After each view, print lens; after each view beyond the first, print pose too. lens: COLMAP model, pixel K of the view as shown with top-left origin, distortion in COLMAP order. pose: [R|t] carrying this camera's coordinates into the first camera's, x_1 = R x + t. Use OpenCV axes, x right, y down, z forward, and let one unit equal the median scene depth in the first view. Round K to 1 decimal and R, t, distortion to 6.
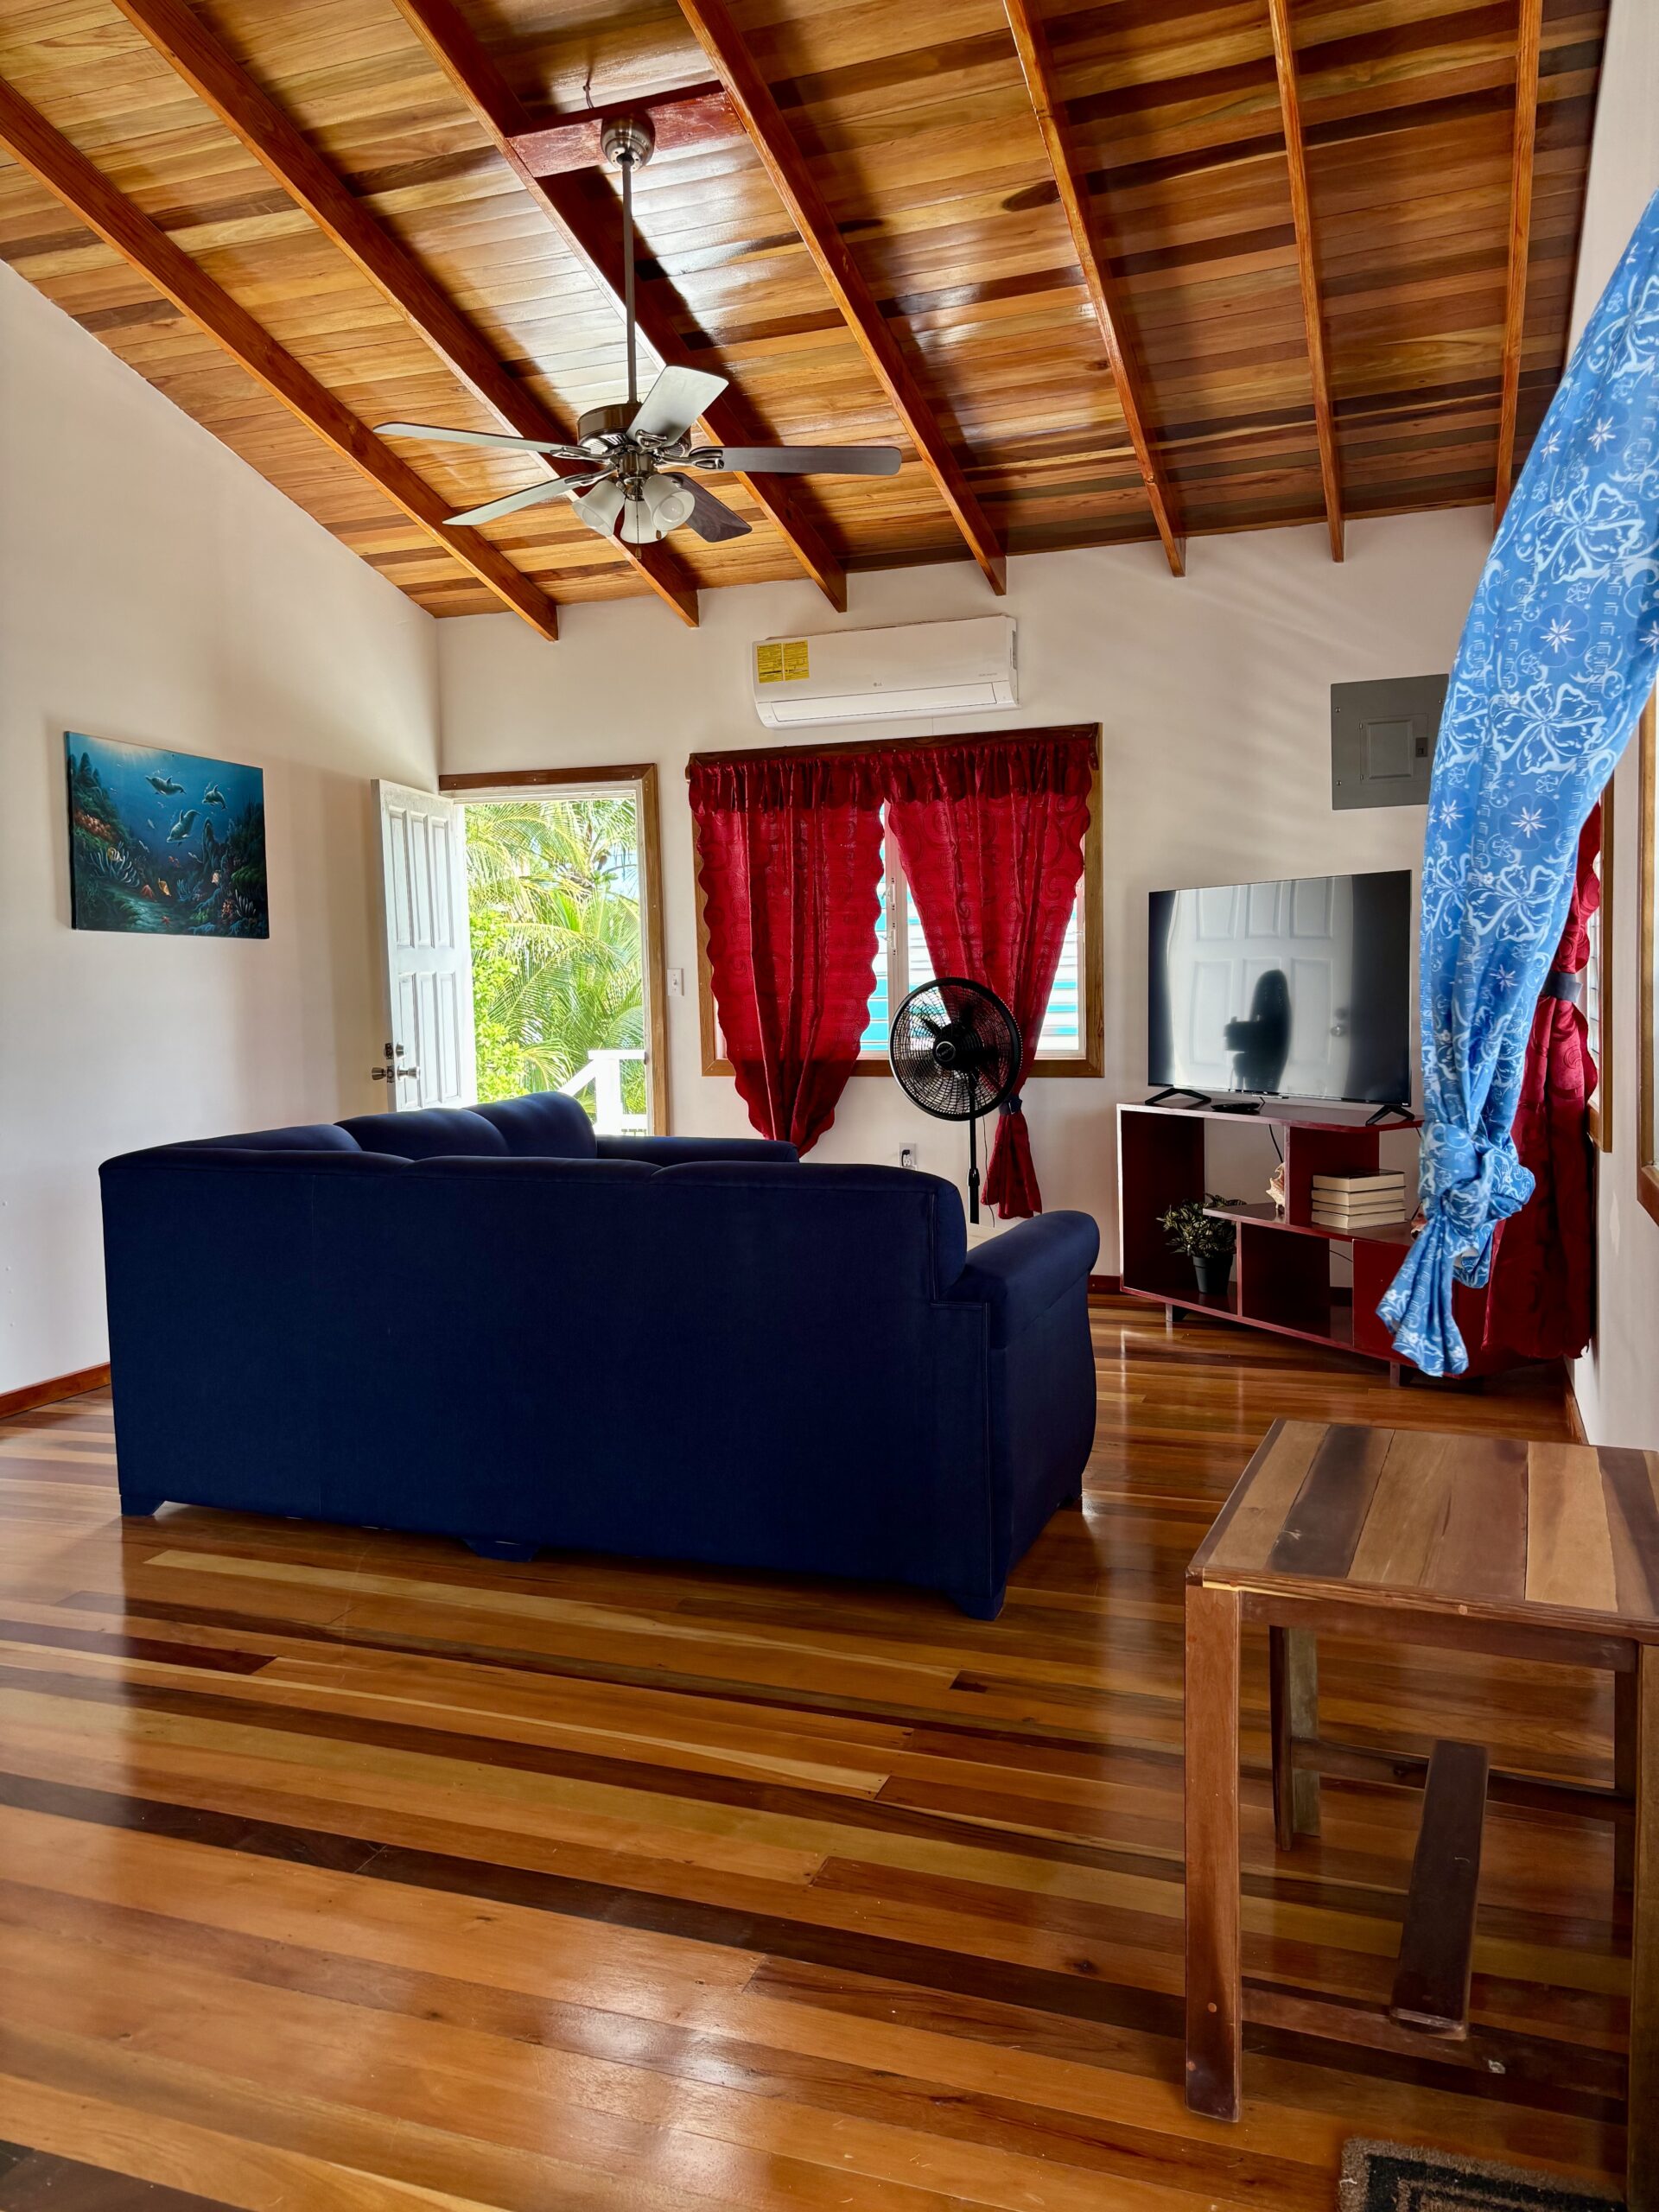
lens RADIAL K [[1669.4, 0, 832.6], [0, 1669.4, 1103.7], [0, 0, 1]] dist [0.067871, -0.038830]
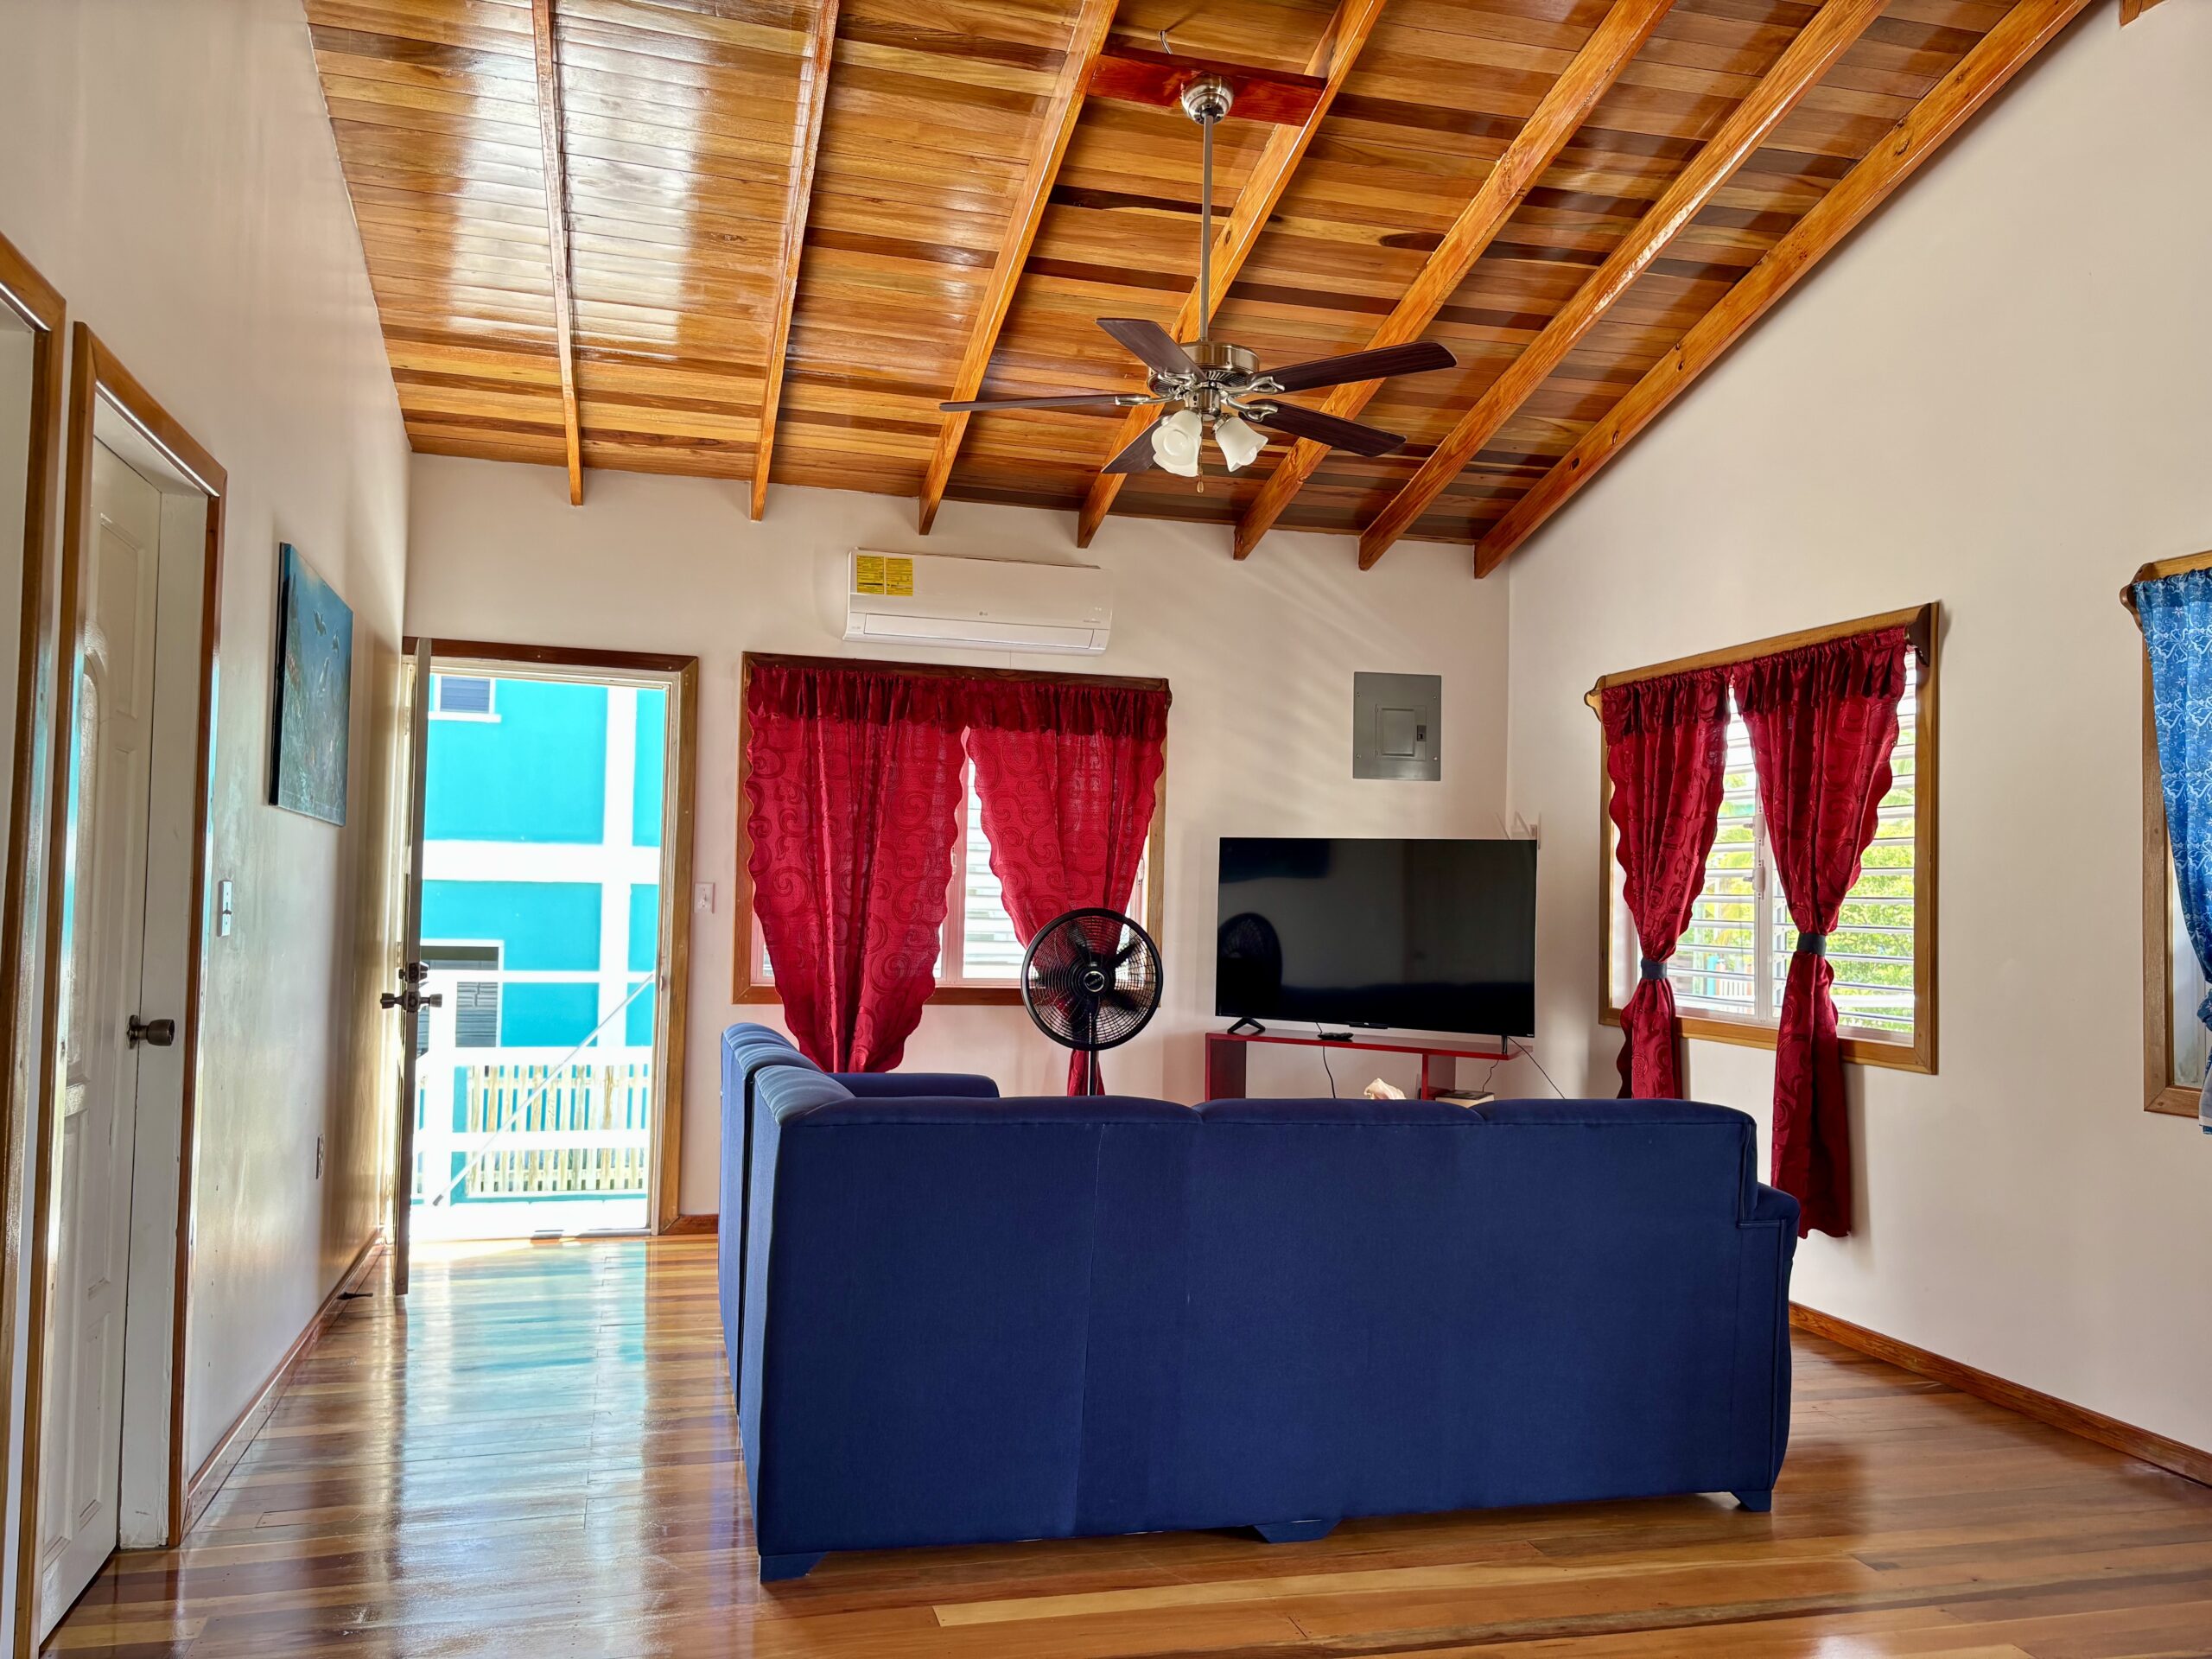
lens RADIAL K [[1669.4, 0, 1105.5], [0, 1669.4, 834.2], [0, 0, 1]] dist [0.067871, -0.038830]
pose [[0.812686, 0.063434, 0.579239, -0.481012], [0.001813, 0.993777, -0.111375, -0.006811], [-0.582699, 0.091563, 0.807513, 0.158944]]
